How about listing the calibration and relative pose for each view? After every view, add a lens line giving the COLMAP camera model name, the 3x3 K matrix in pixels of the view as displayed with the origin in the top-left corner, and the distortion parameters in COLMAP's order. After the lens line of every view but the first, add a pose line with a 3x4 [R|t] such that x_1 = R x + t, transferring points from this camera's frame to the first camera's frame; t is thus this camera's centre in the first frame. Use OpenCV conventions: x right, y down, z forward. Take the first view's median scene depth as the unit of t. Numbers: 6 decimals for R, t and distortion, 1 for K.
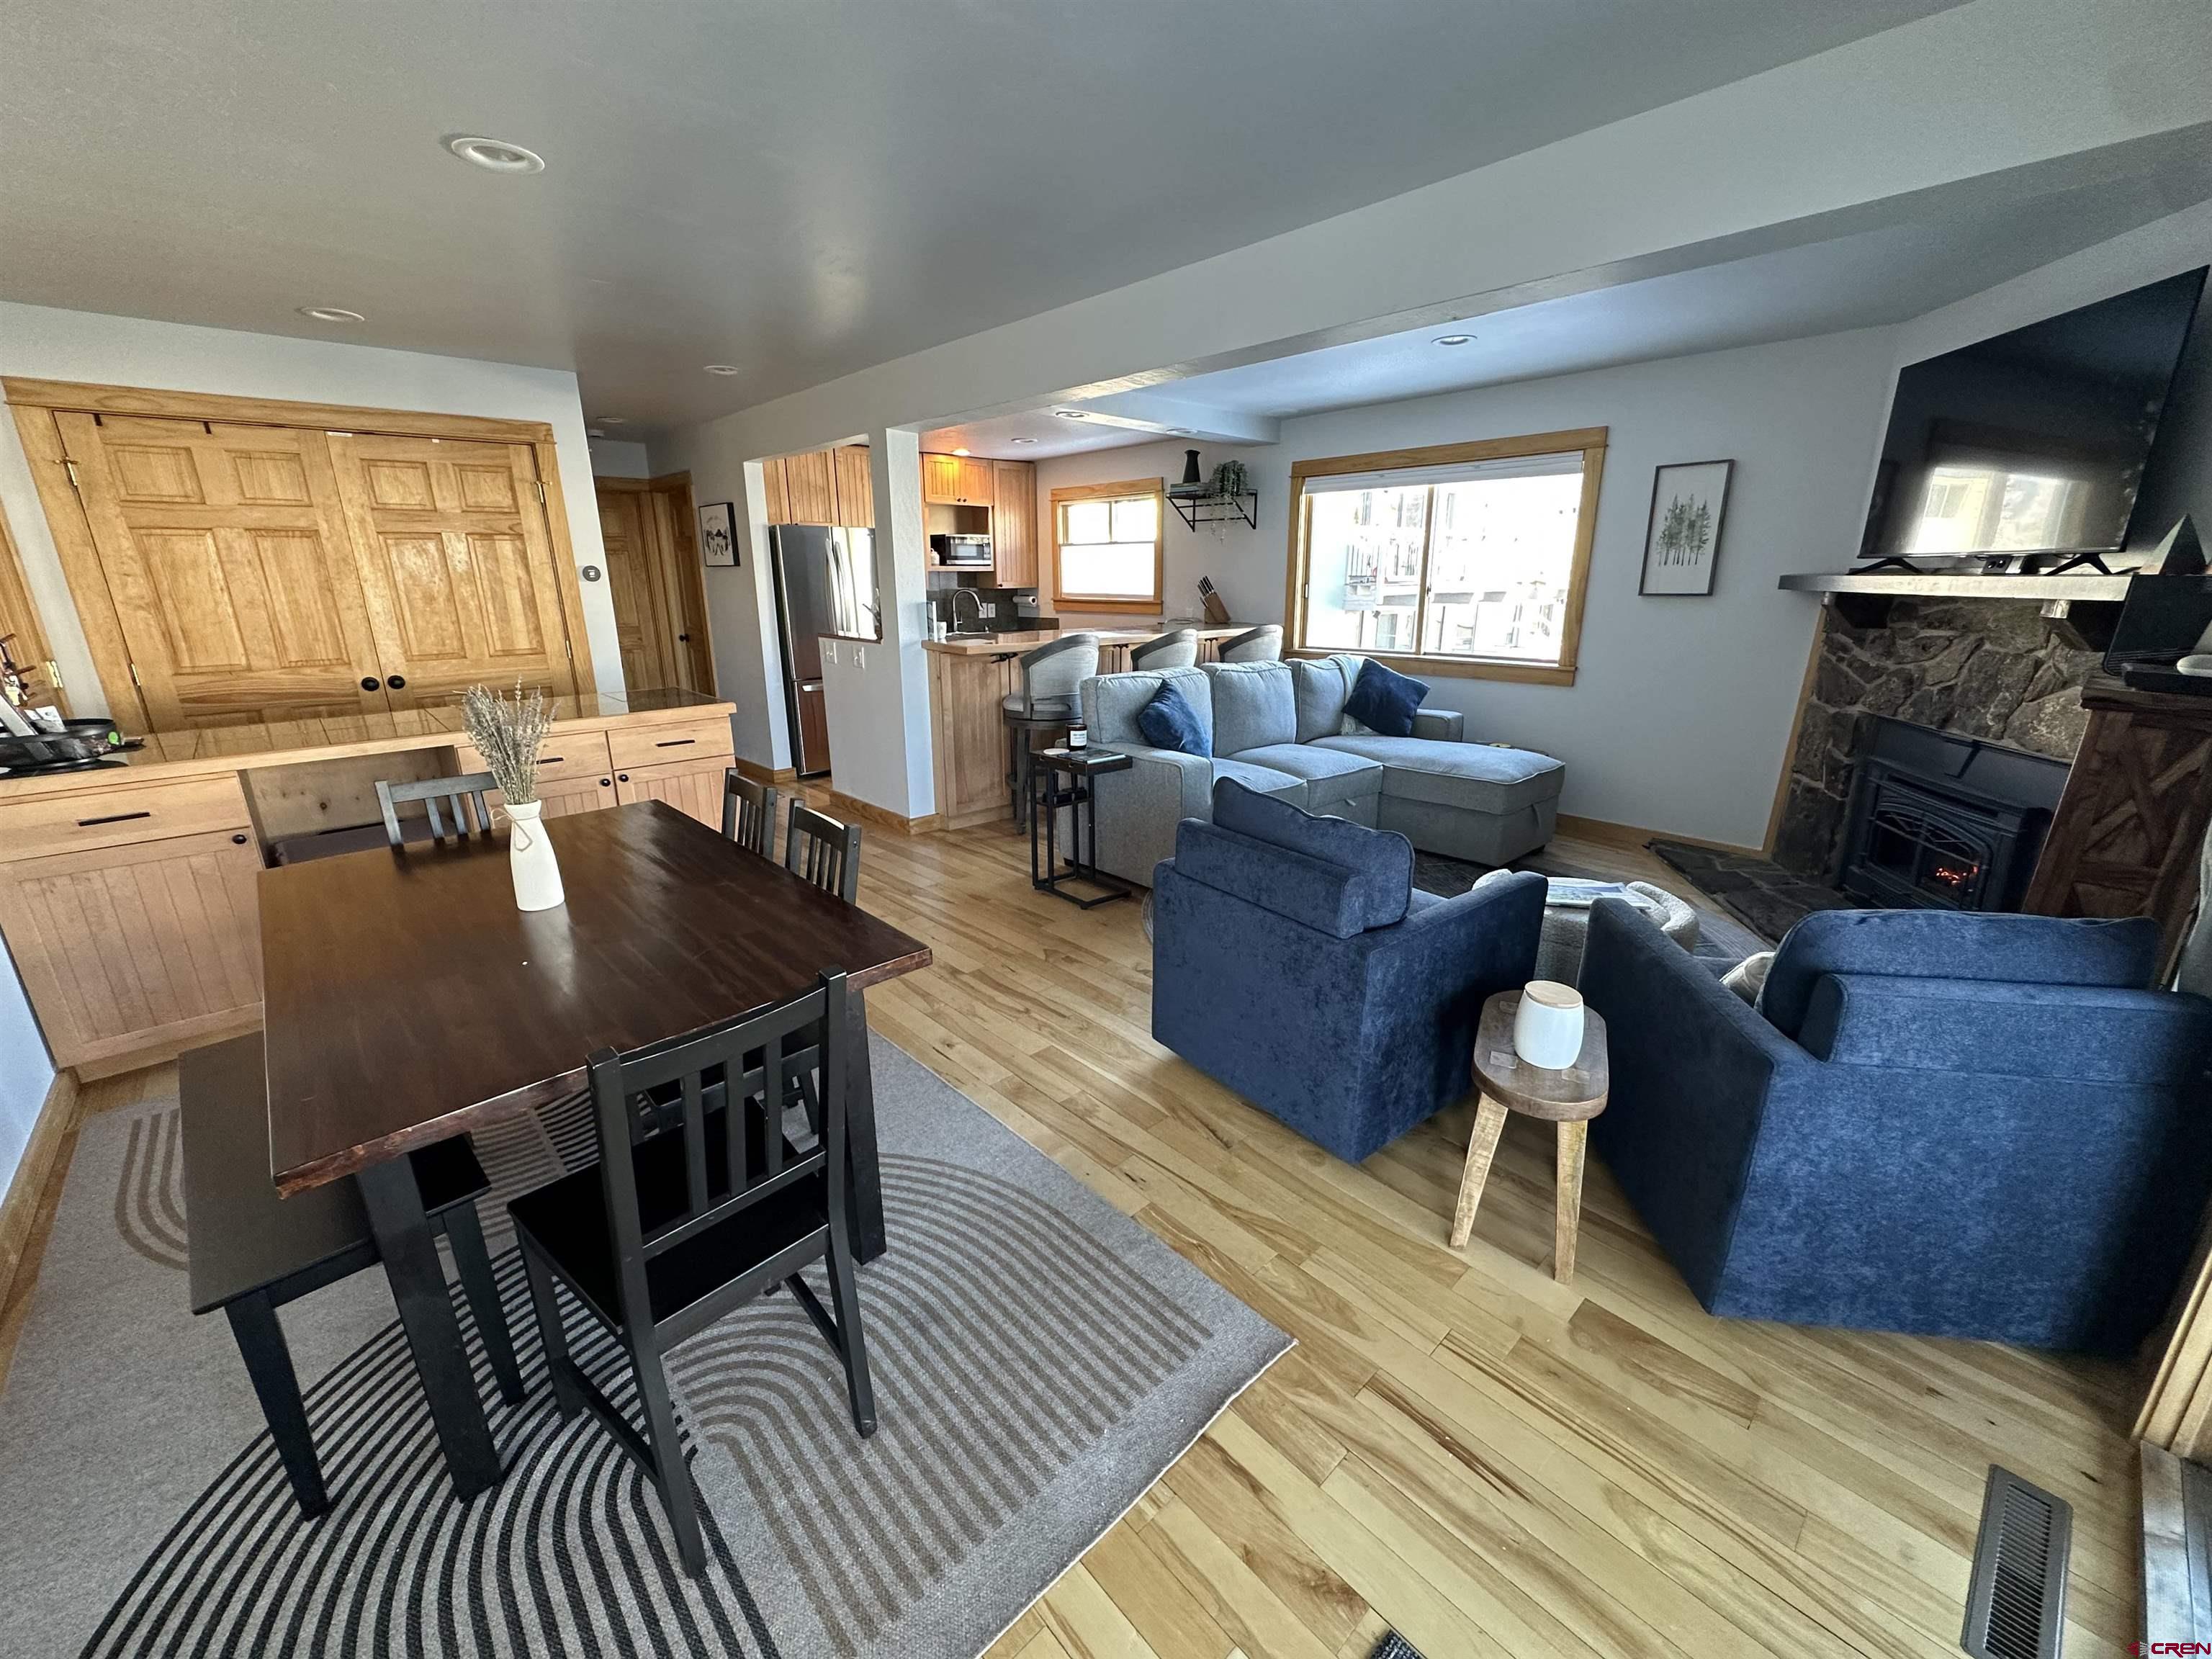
lens RADIAL K [[879.4, 0, 1111.7], [0, 879.4, 827.9], [0, 0, 1]] dist [-0.005385, 0.000575]
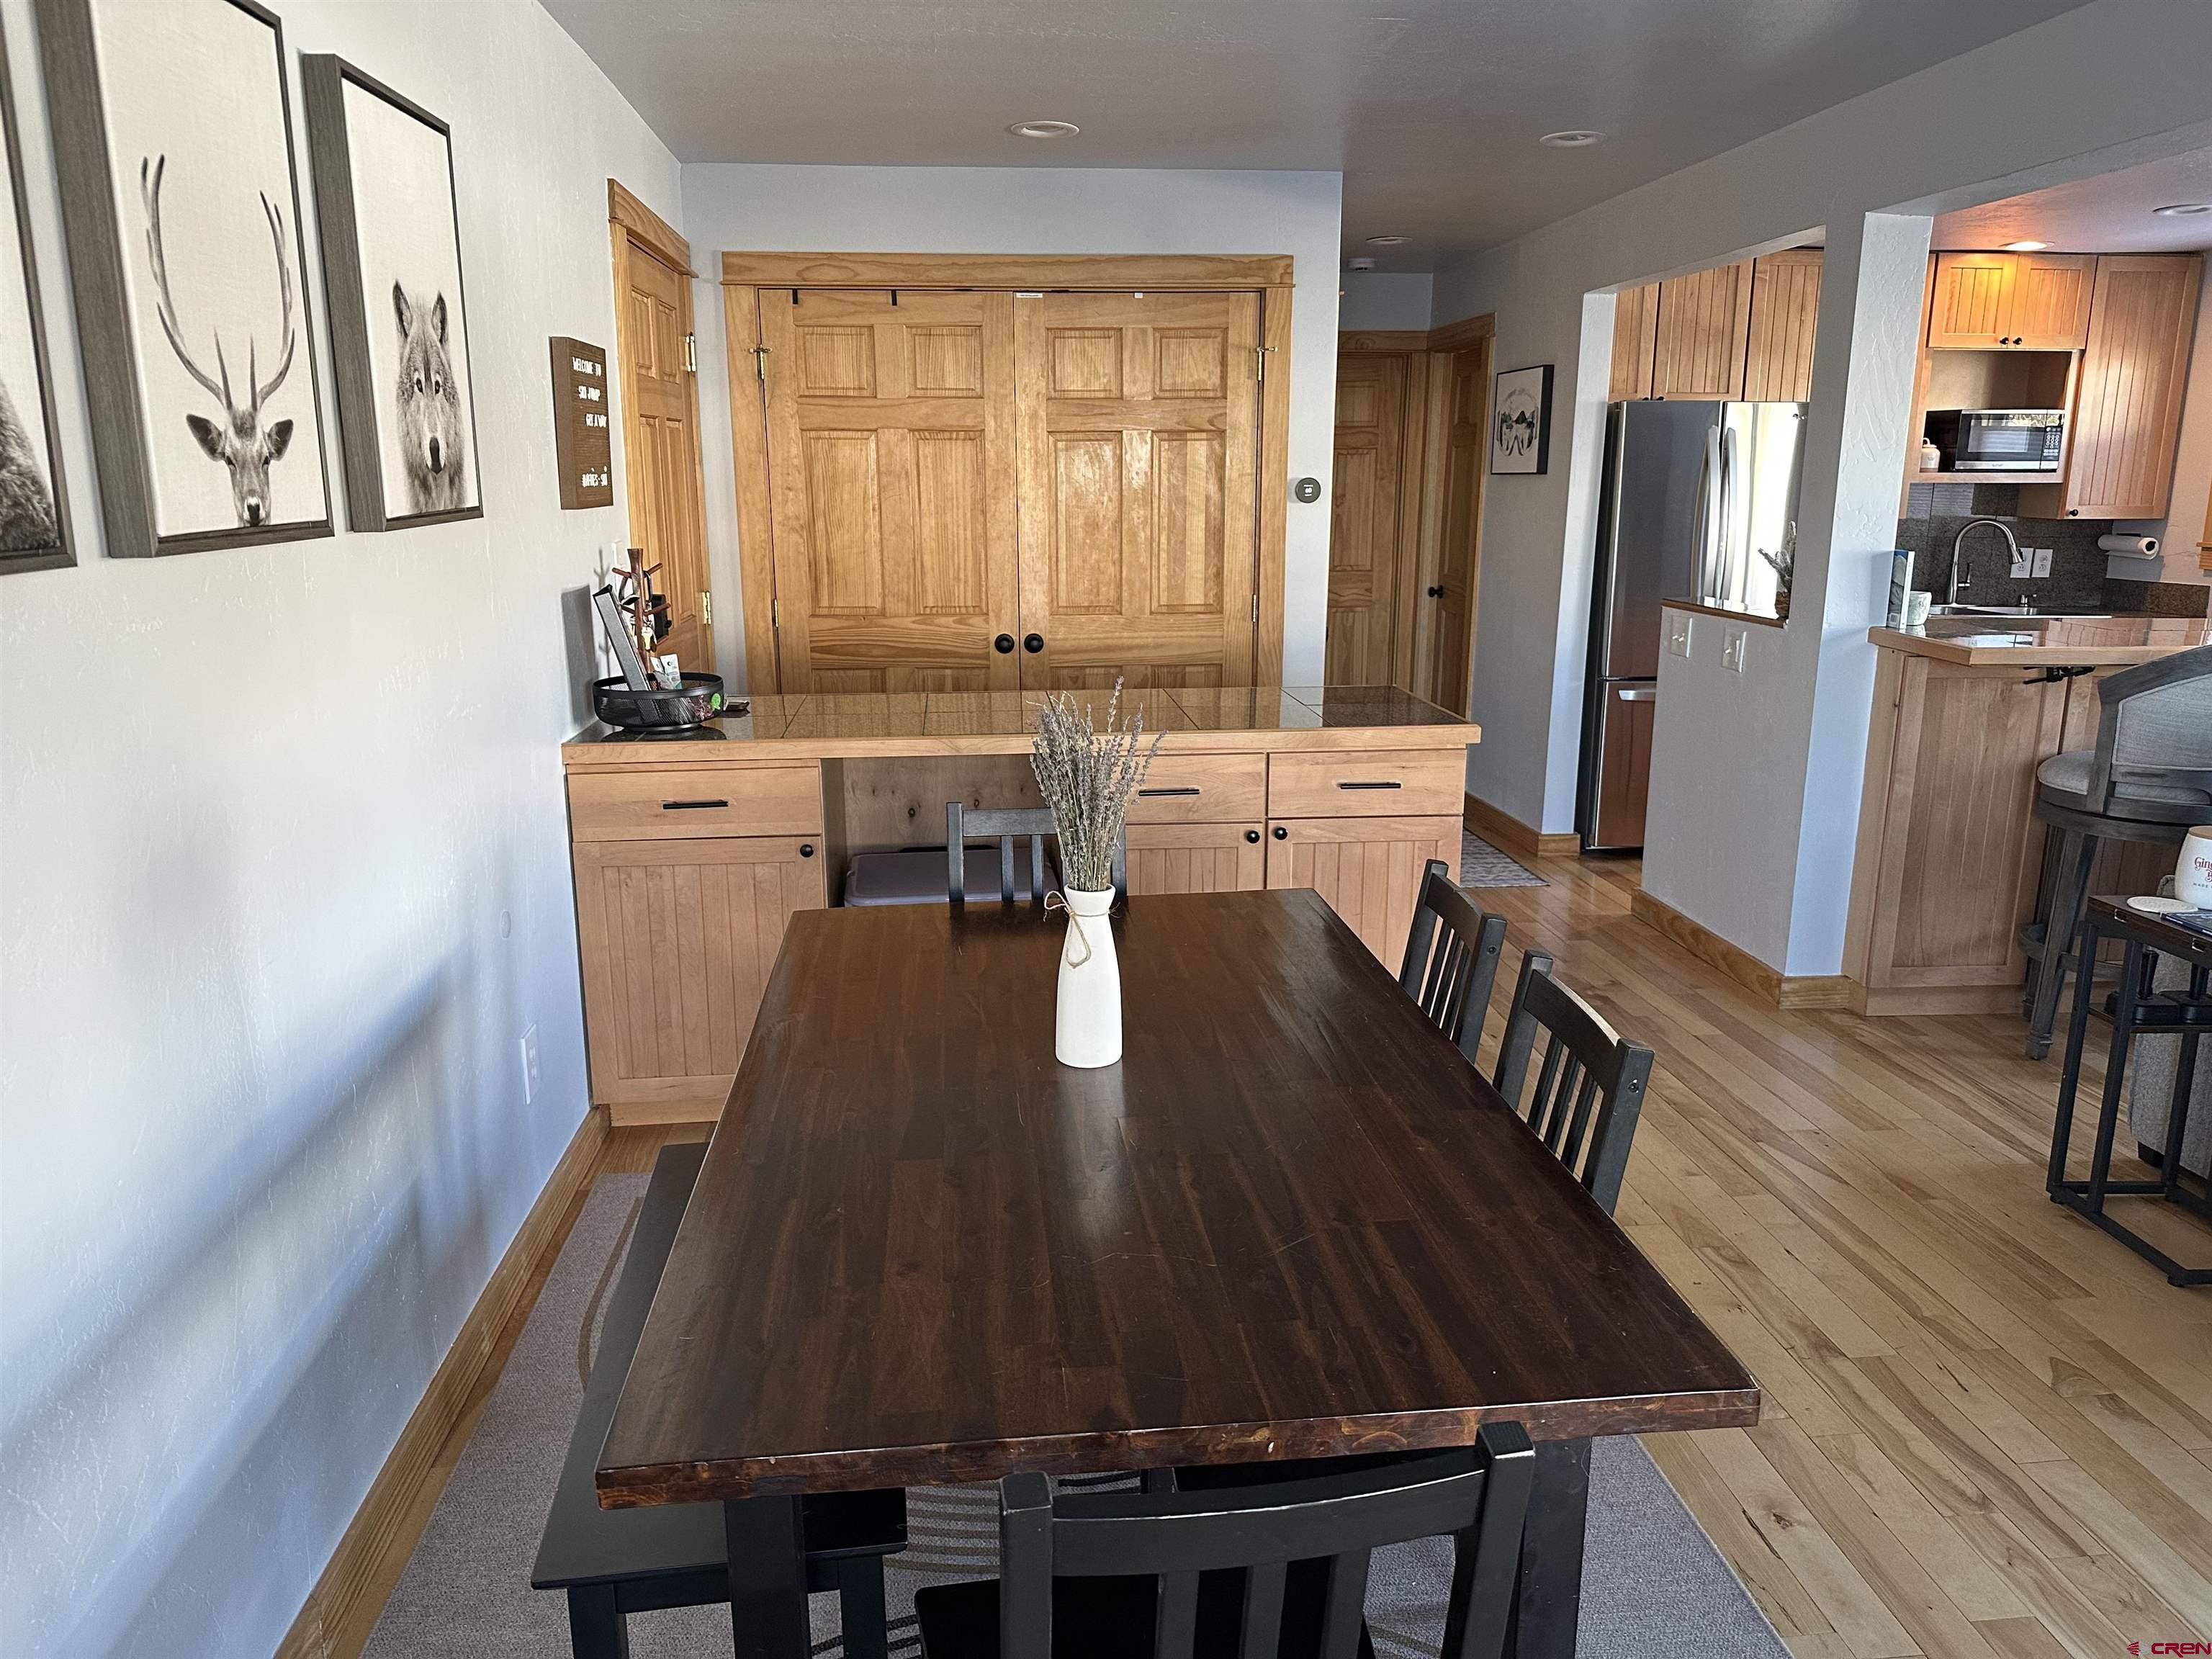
lens RADIAL K [[1543.1, 0, 1101.1], [0, 1543.1, 814.3], [0, 0, 1]] dist [0.040422, -0.052094]
pose [[0.784438, 0.136156, -0.605077, -0.015499], [-0.176189, 0.984332, -0.006919, -0.032746], [0.594655, 0.112035, 0.796137, 0.071490]]
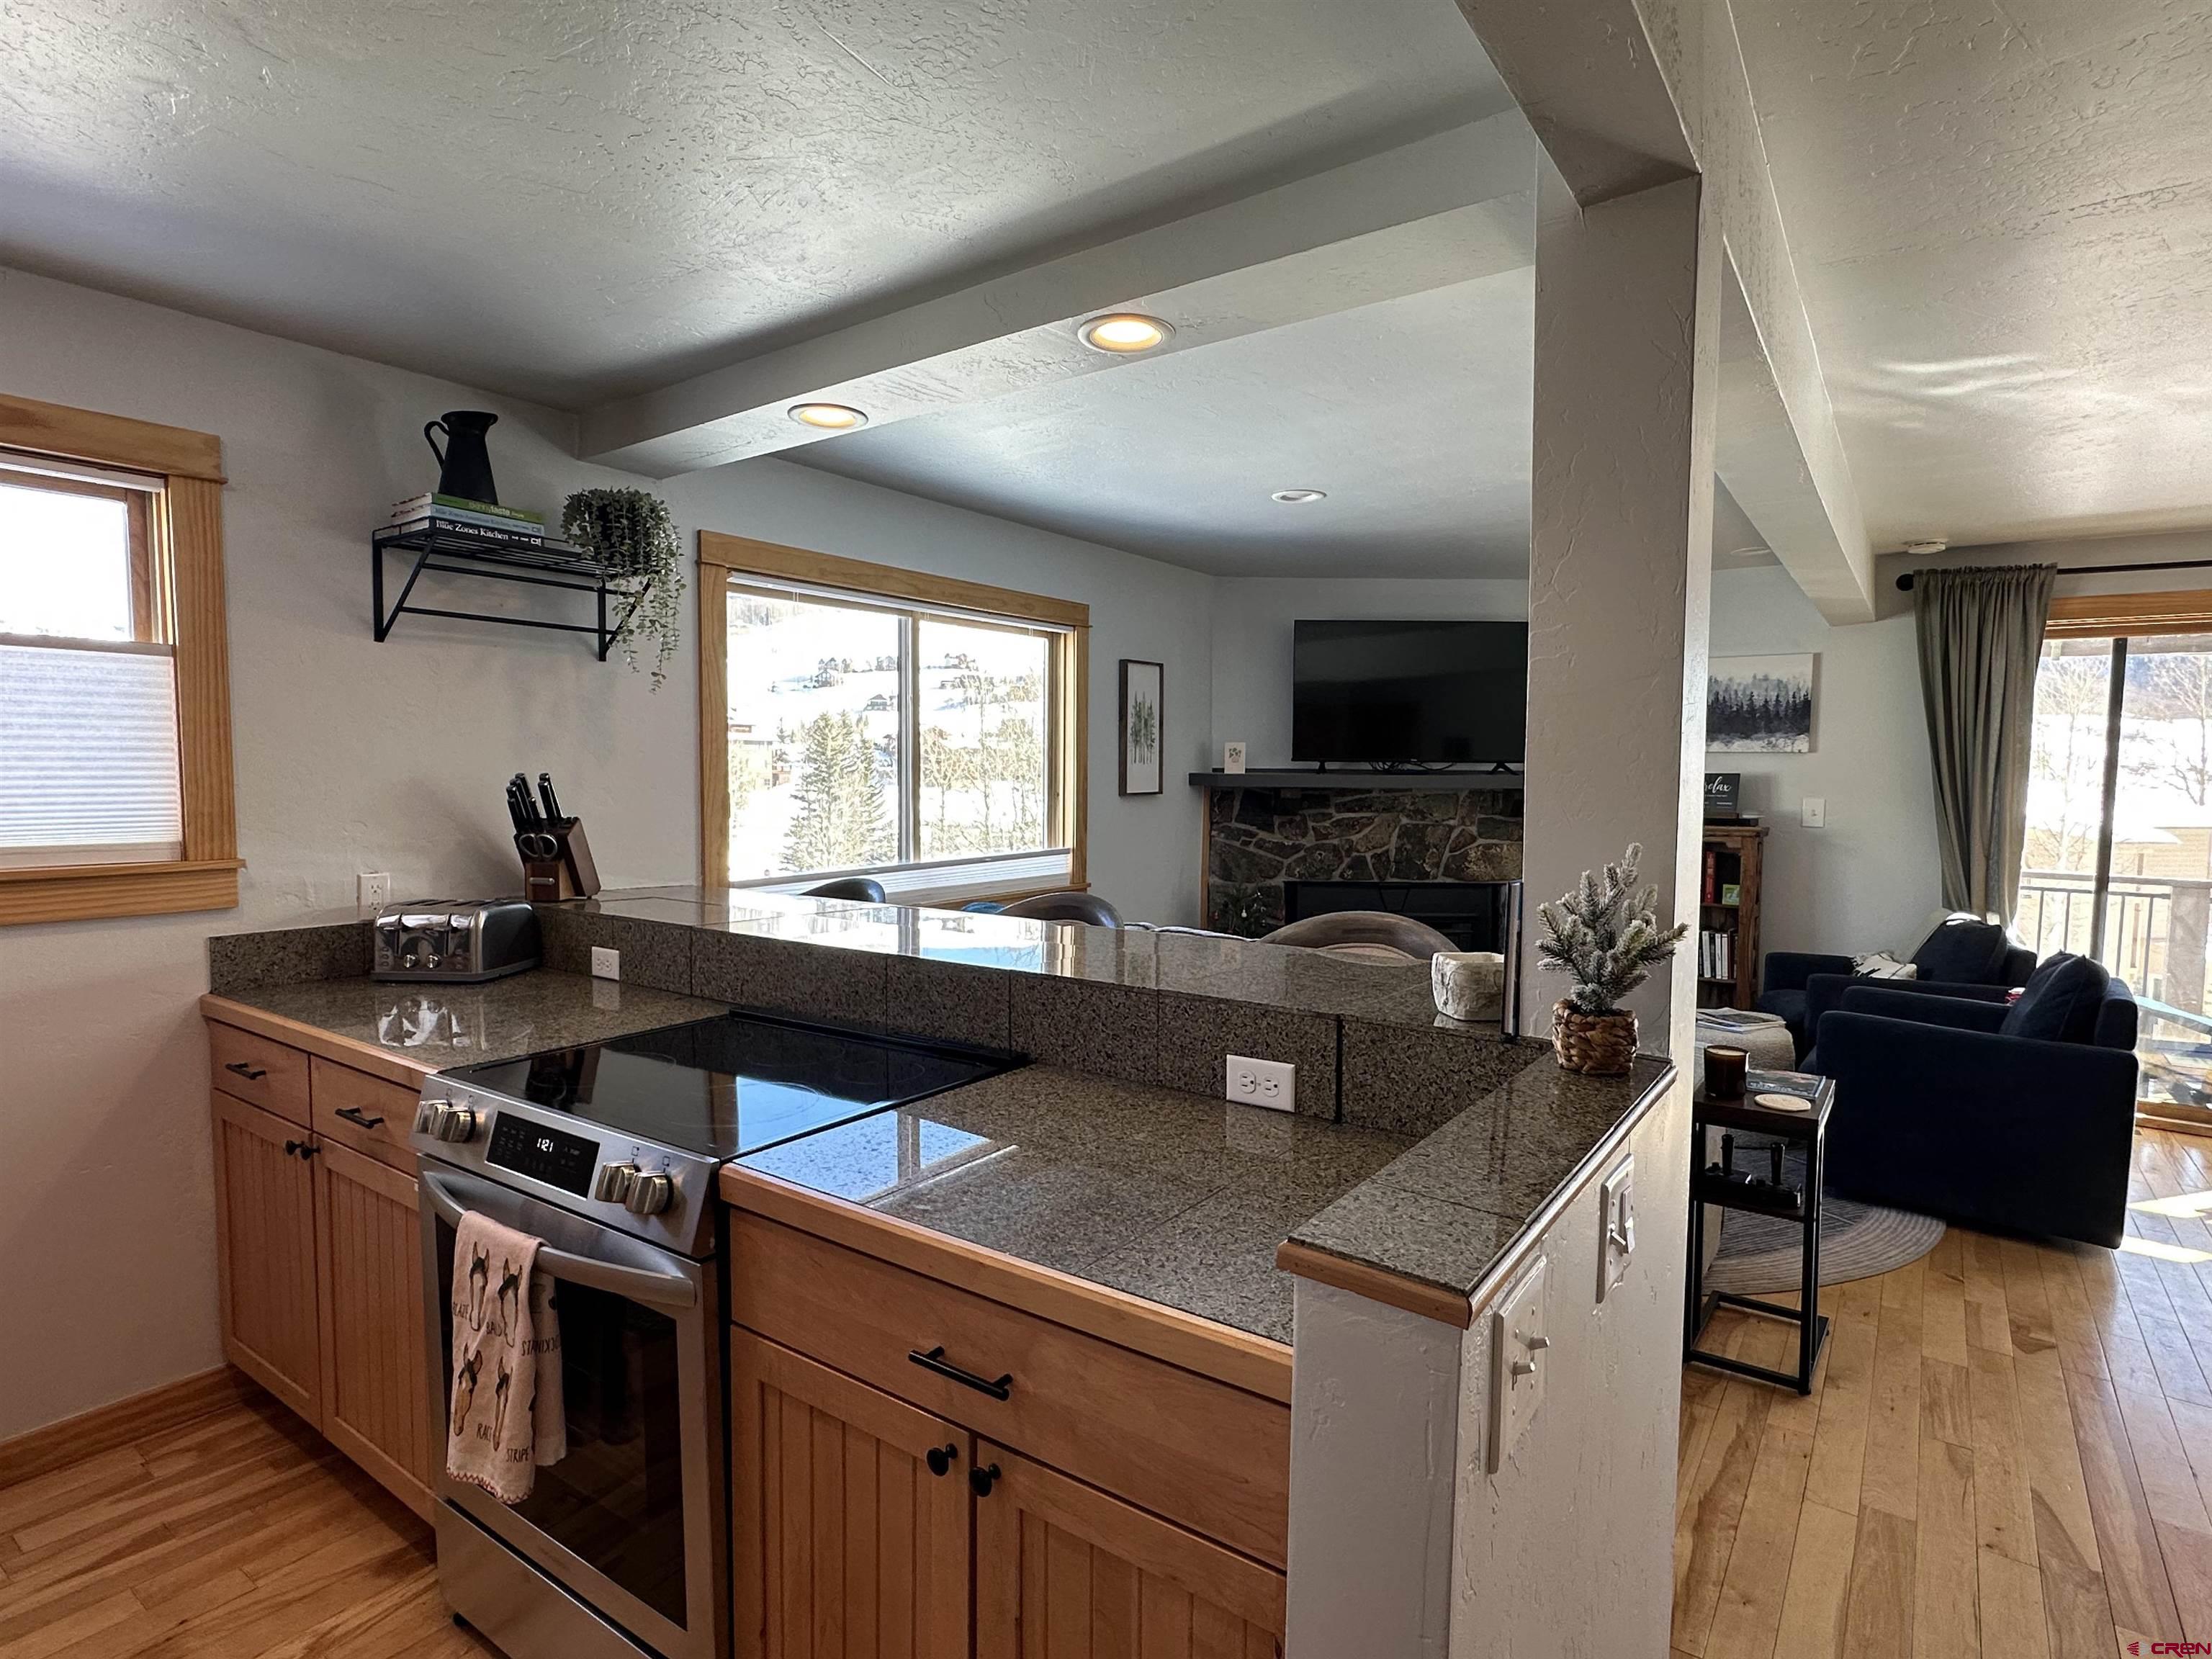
lens RADIAL K [[1147.3, 0, 1110.0], [0, 1147.3, 842.2], [0, 0, 1]] dist [0.006189, -0.001337]
pose [[-0.195053, -0.058924, 0.979021, -0.674155], [0.267409, 0.957182, 0.110886, -0.439991], [-0.943635, 0.283428, -0.170945, 1.529999]]
